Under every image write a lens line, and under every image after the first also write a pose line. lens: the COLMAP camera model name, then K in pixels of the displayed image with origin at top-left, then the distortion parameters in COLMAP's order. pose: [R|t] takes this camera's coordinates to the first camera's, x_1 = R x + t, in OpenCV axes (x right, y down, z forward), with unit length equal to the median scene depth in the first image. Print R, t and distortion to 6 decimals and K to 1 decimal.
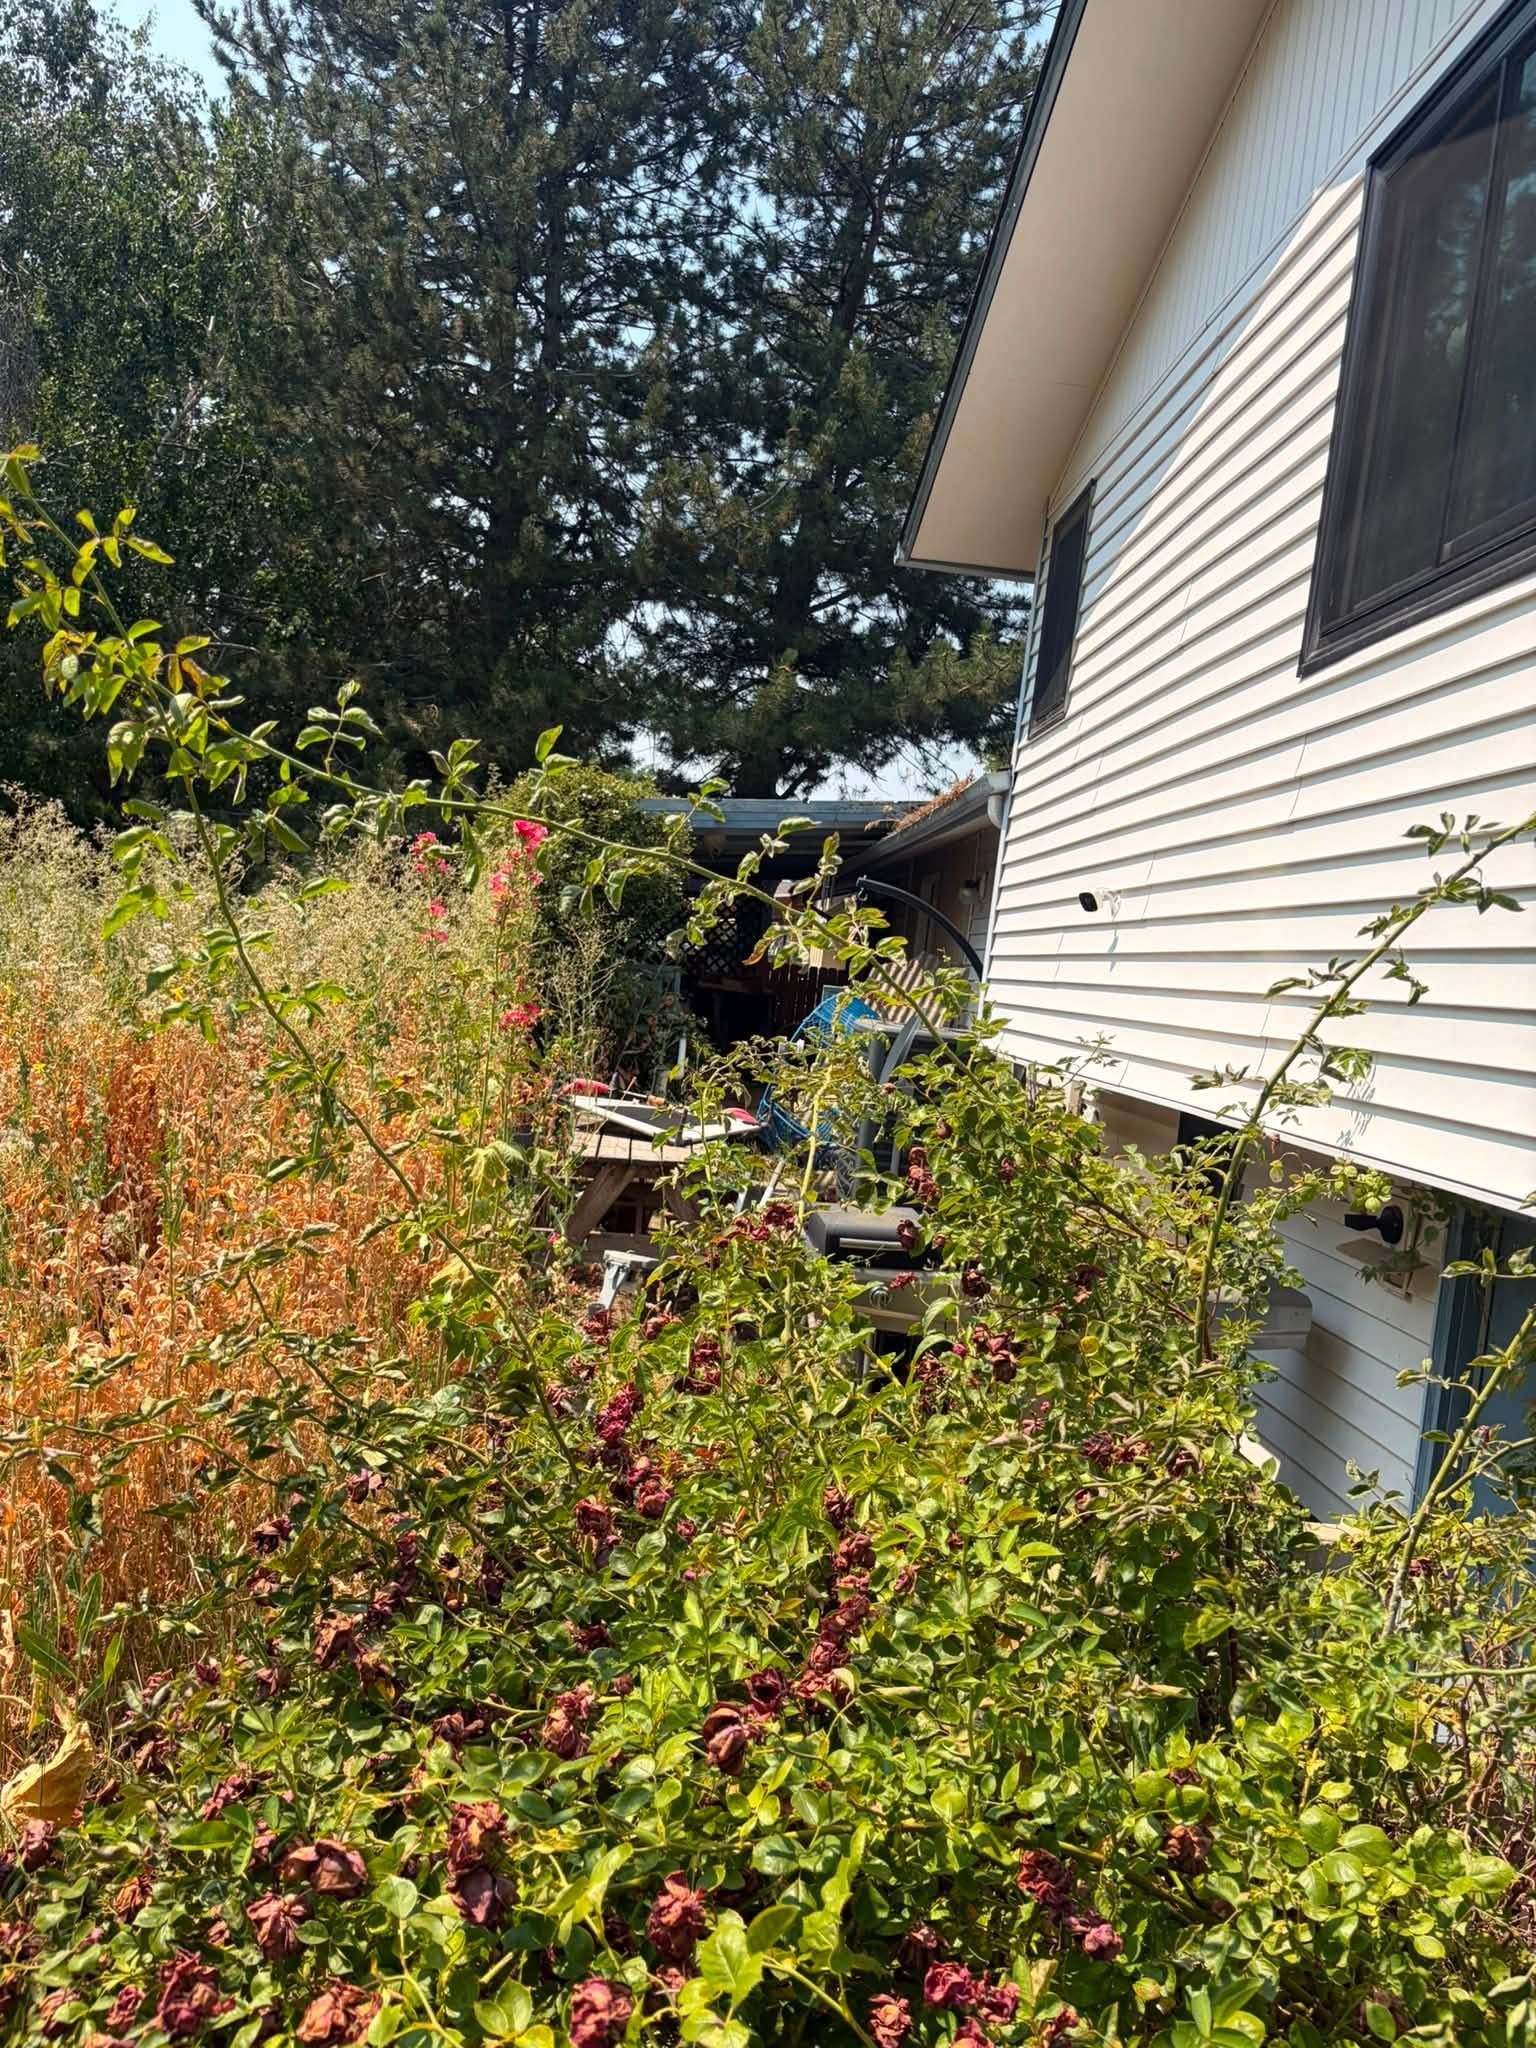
lens RADIAL K [[1494.4, 0, 765.5], [0, 1494.4, 1019.5], [0, 0, 1]] dist [0.008090, -0.021859]
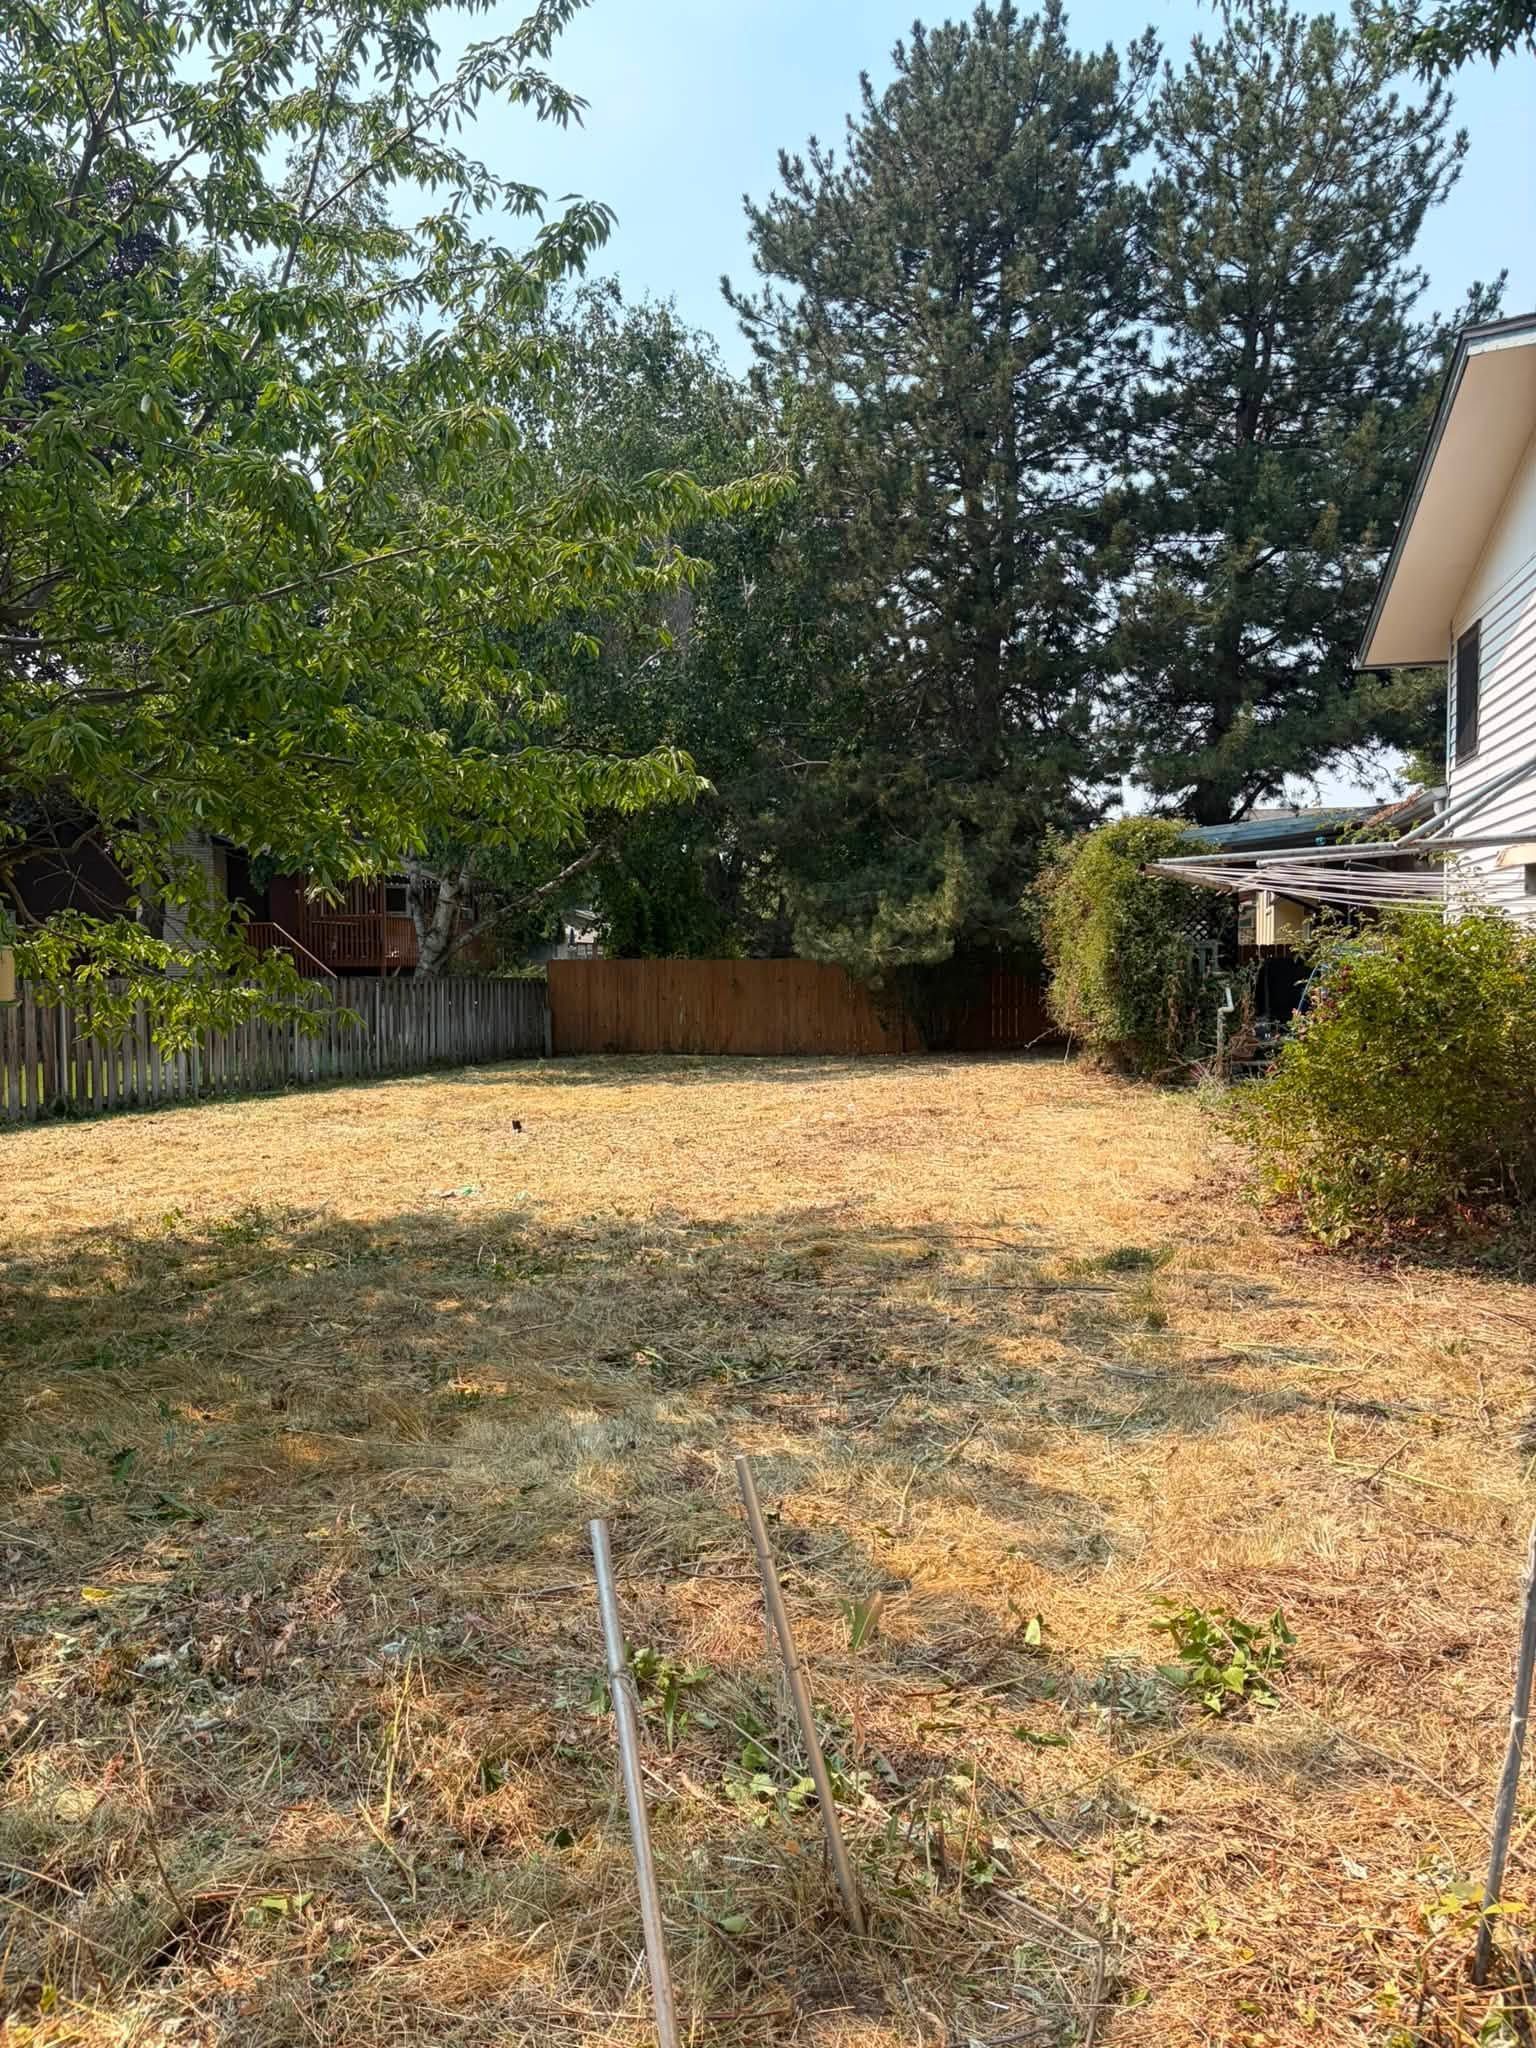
lens RADIAL K [[1494.4, 0, 765.5], [0, 1494.4, 1019.5], [0, 0, 1]] dist [0.008090, -0.021859]
pose [[0.958160, -0.107831, -0.265145, -0.057004], [0.101719, 0.994135, -0.036719, 0.029614], [0.267549, 0.008212, 0.963509, -0.308095]]
